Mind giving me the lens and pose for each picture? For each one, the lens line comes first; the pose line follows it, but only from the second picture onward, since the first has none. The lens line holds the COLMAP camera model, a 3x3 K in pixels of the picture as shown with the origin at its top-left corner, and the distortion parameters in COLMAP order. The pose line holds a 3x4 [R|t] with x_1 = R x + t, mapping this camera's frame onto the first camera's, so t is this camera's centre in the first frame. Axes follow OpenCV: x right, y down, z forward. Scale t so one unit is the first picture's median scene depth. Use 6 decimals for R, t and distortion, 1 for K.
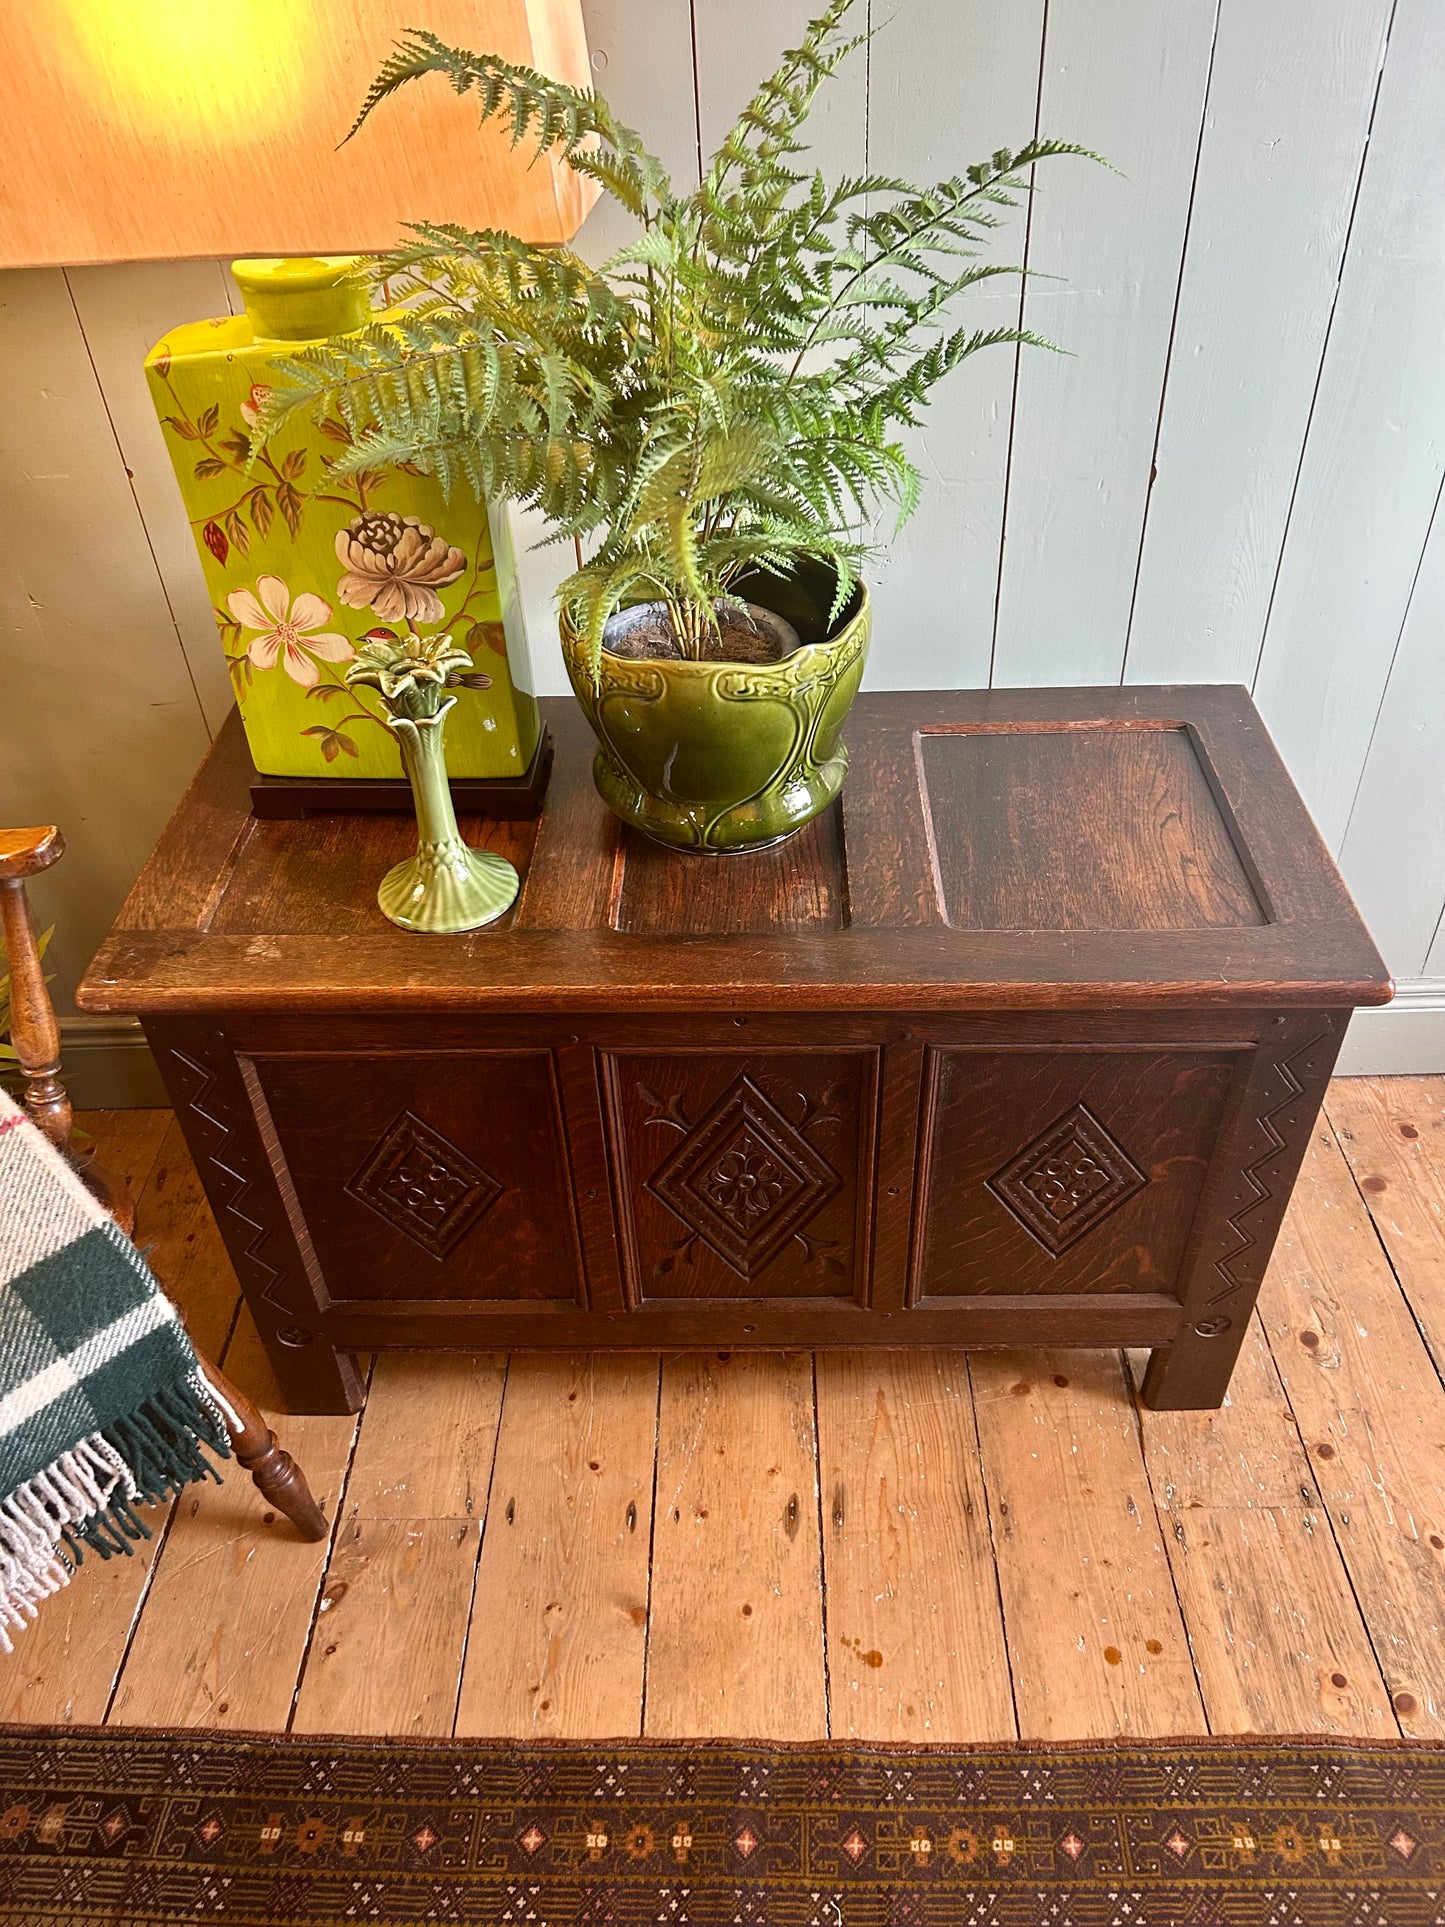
lens RADIAL K [[1459.9, 0, 729.3], [0, 1459.9, 959.8], [0, 0, 1]] dist [0.030975, -0.026824]
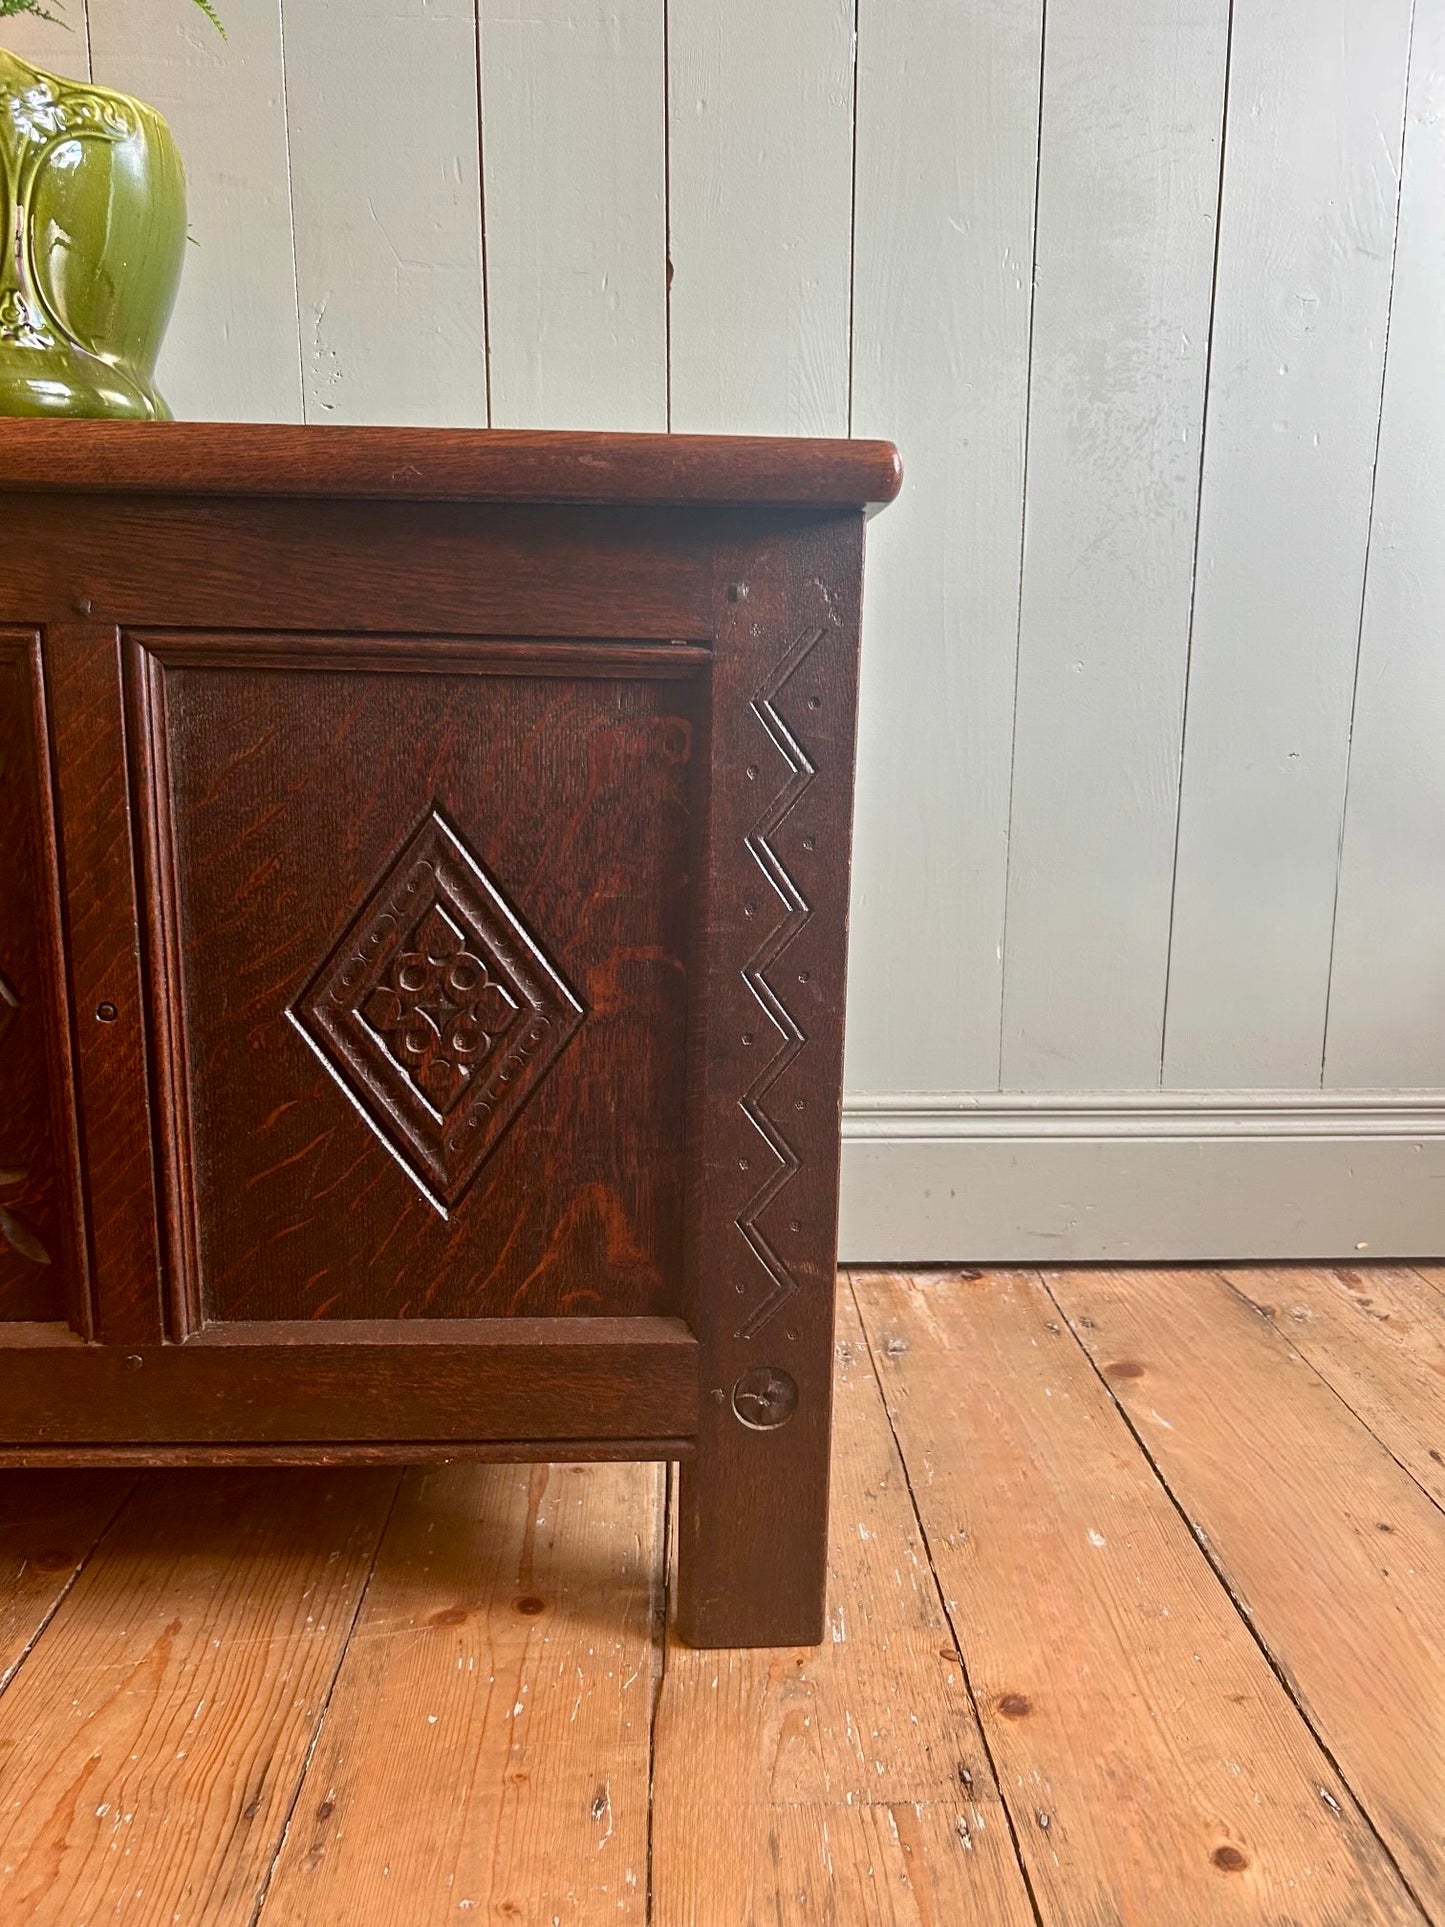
lens RADIAL K [[1459.9, 0, 719.9], [0, 1459.9, 958.7], [0, 0, 1]] dist [0.030975, -0.026824]
pose [[0.998132, 0.034533, 0.050407, 0.302272], [-0.006930, 0.883629, -0.468137, 0.383008], [-0.060707, 0.466913, 0.882217, 0.496029]]
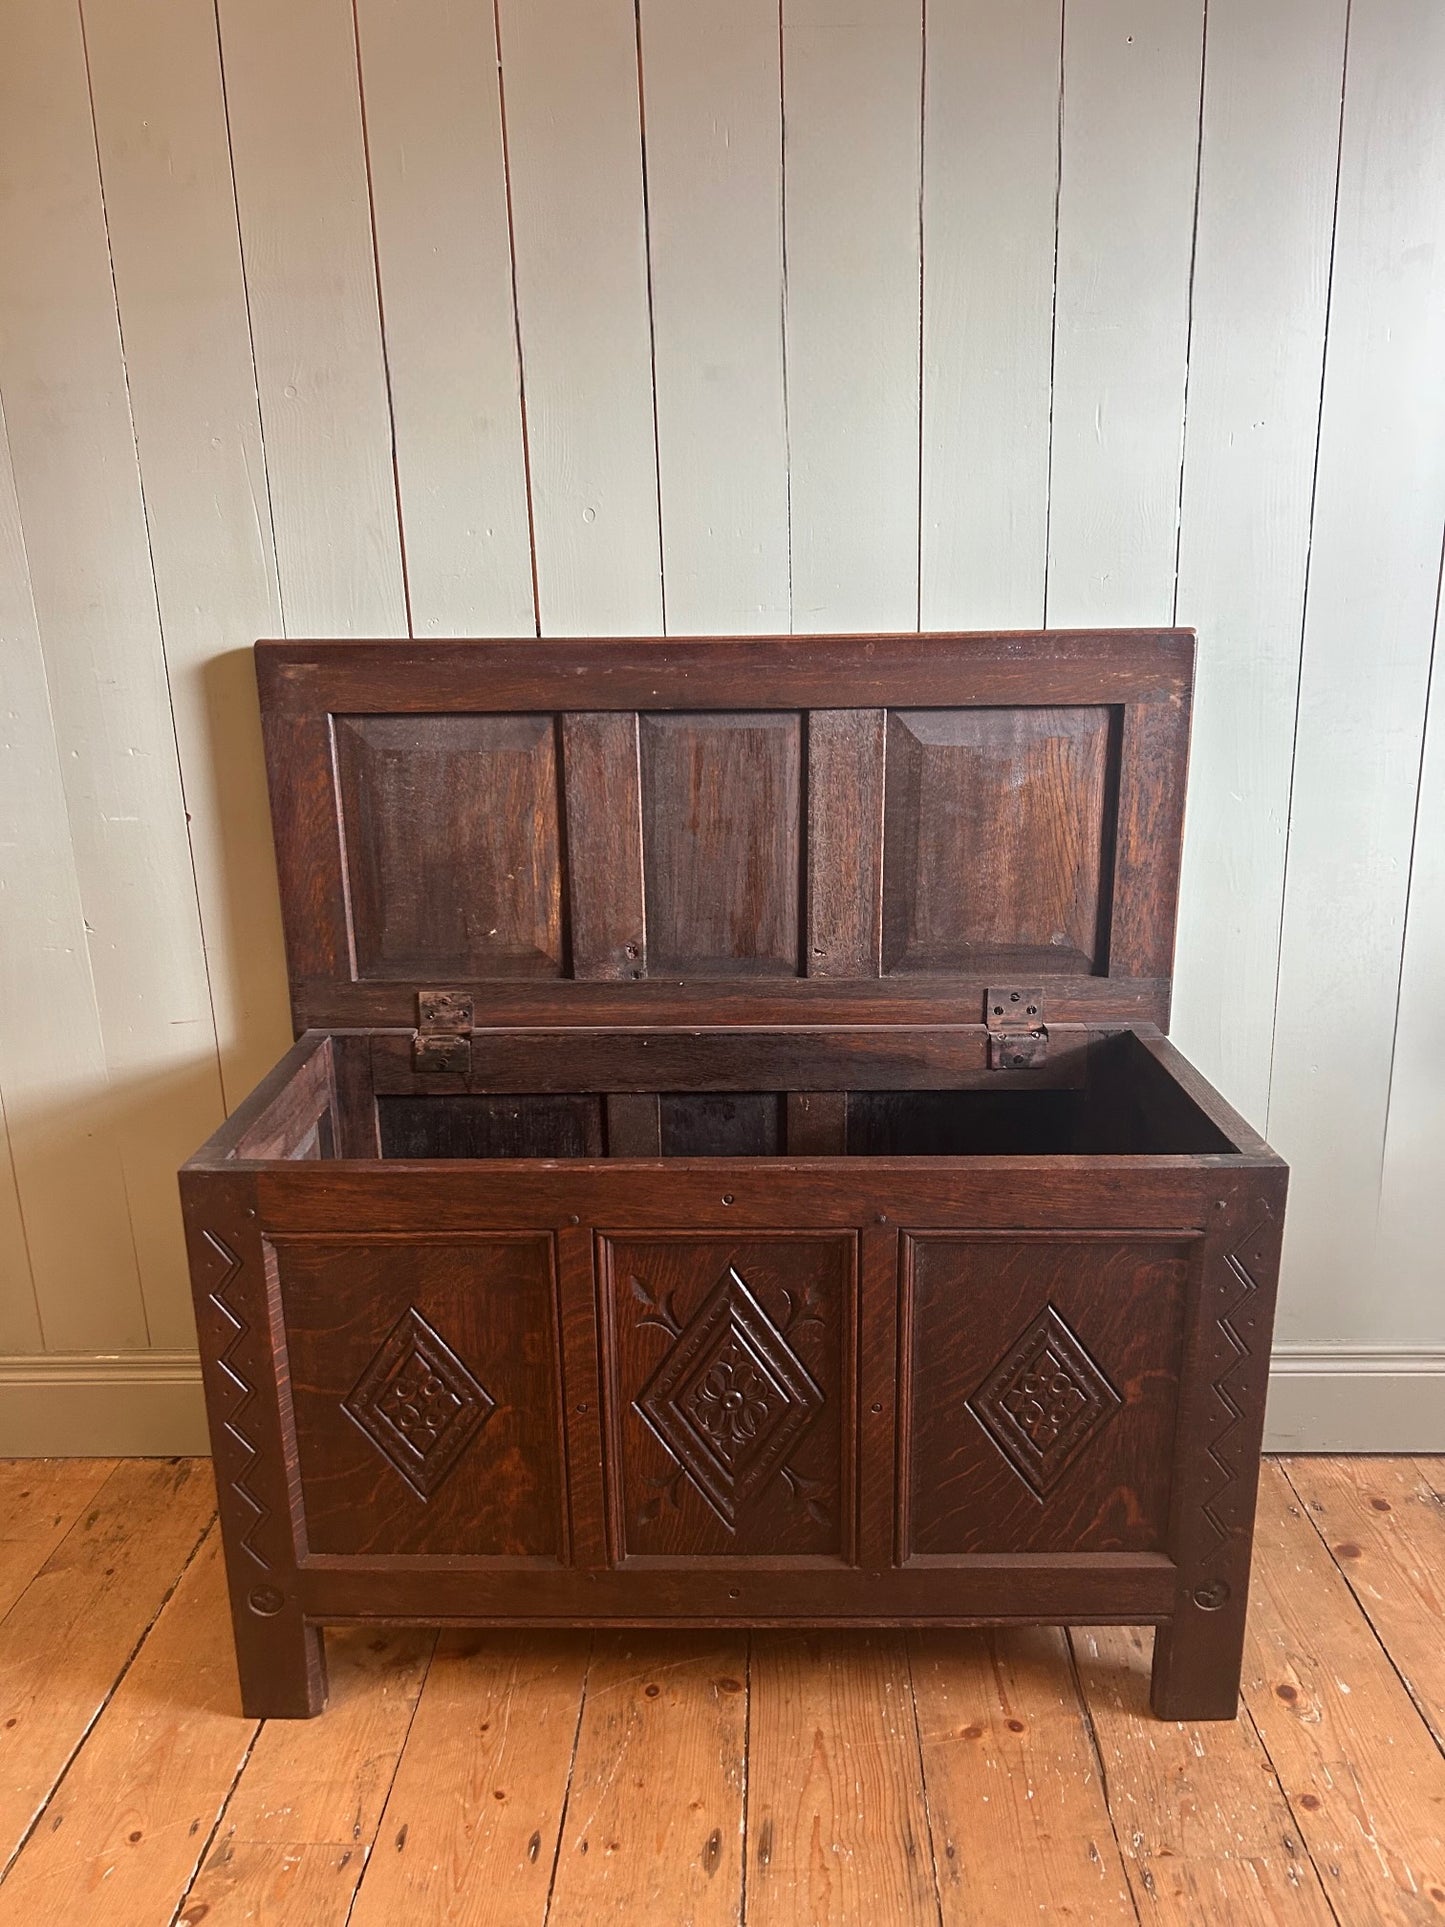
lens RADIAL K [[1459.9, 0, 714.9], [0, 1459.9, 979.0], [0, 0, 1]] dist [0.030975, -0.026824]
pose [[0.999920, 0.011620, -0.005050, 0.000855], [-0.012670, 0.915484, -0.402155, 0.291699], [-0.000049, 0.402186, 0.915558, -0.059911]]
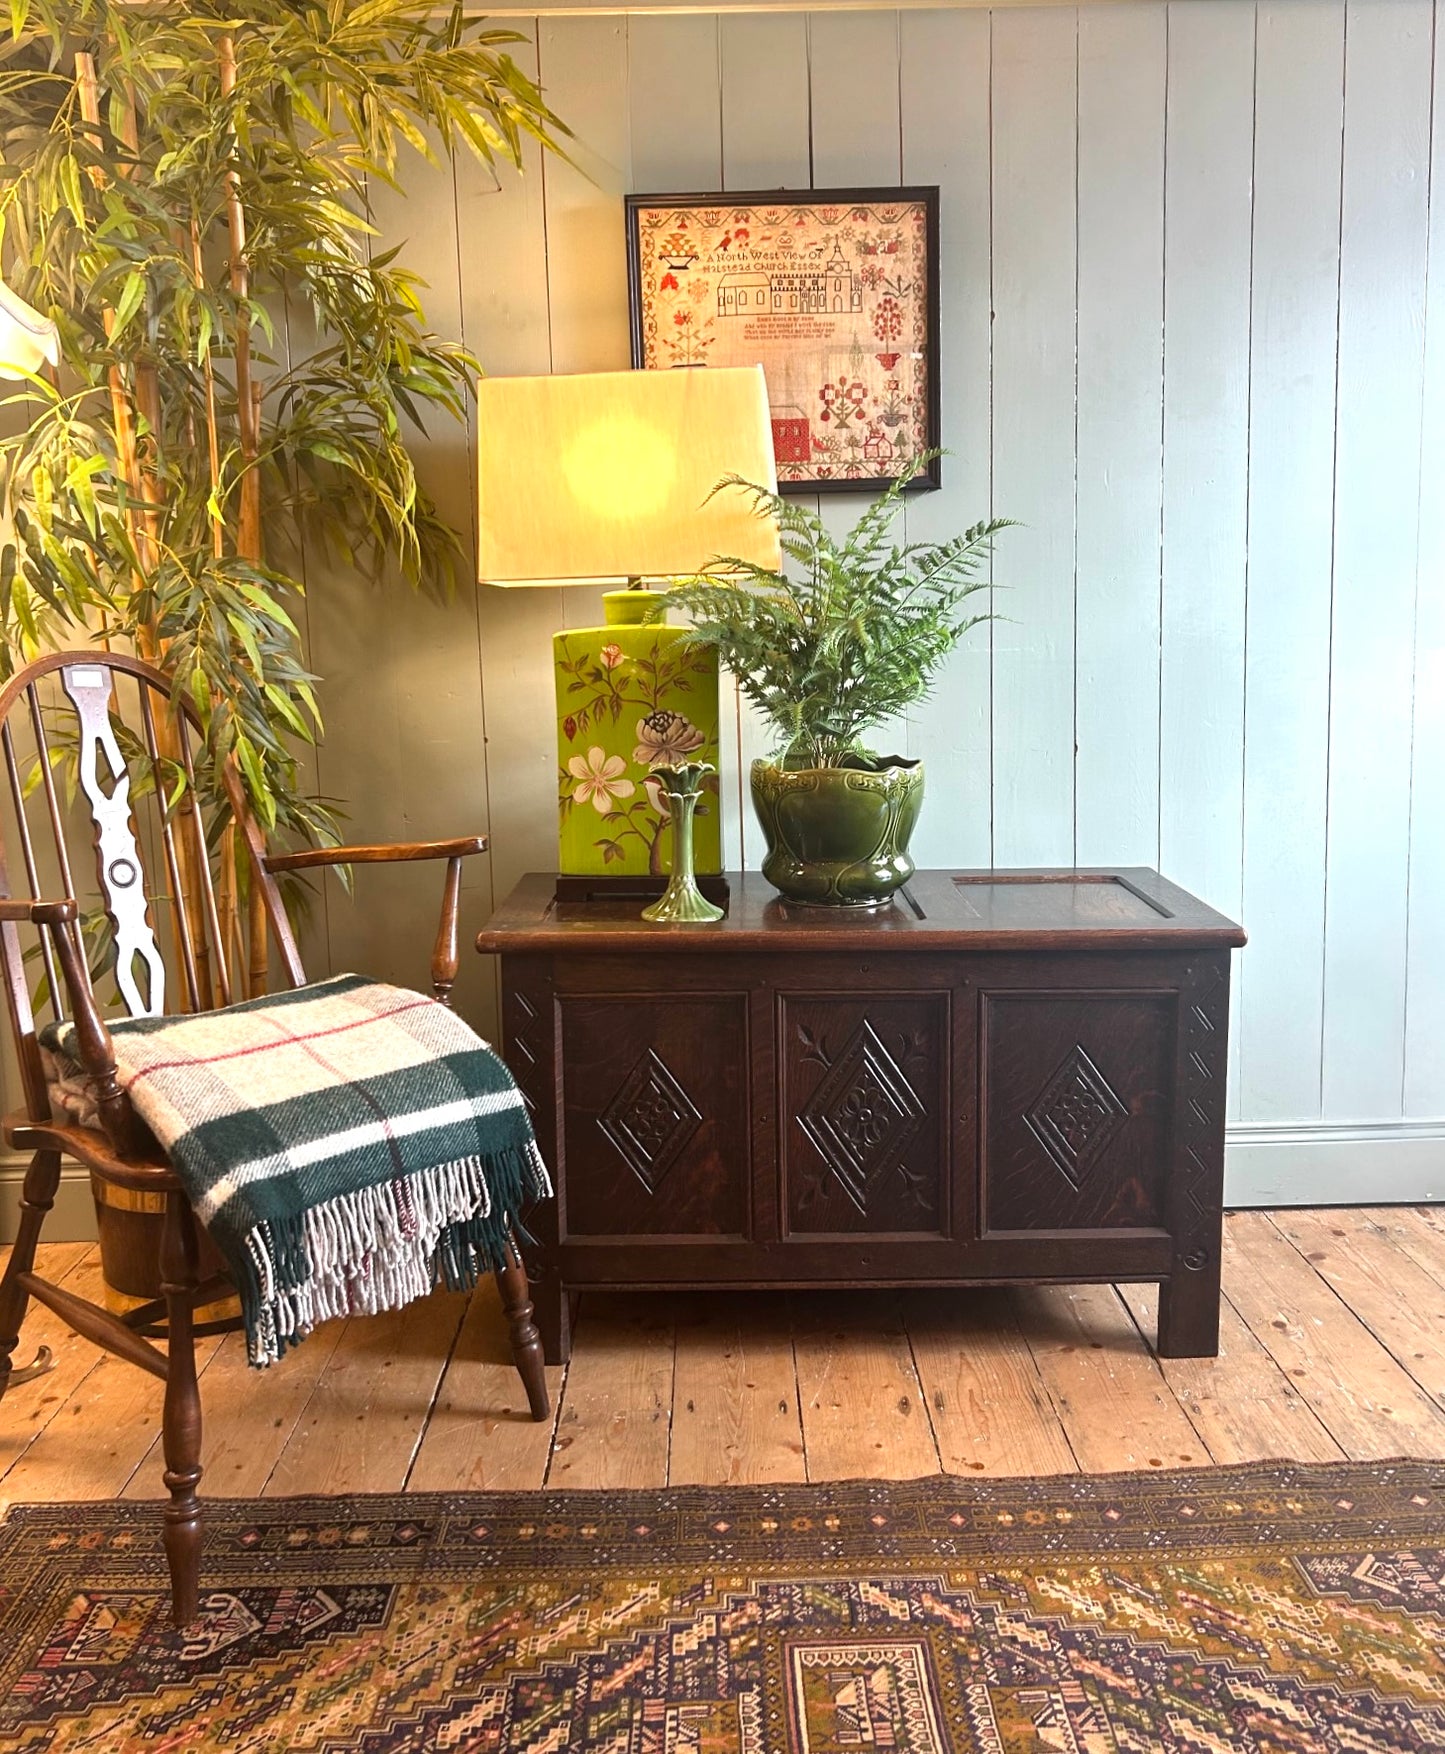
lens RADIAL K [[1432.4, 0, 737.0], [0, 1432.4, 809.7], [0, 0, 1]] dist [0.052982, -0.078285]
pose [[0.999869, 0.010840, 0.012003, -0.140398], [-0.002811, 0.847322, -0.531071, 0.666003], [-0.015927, 0.530968, 0.847242, -0.418139]]
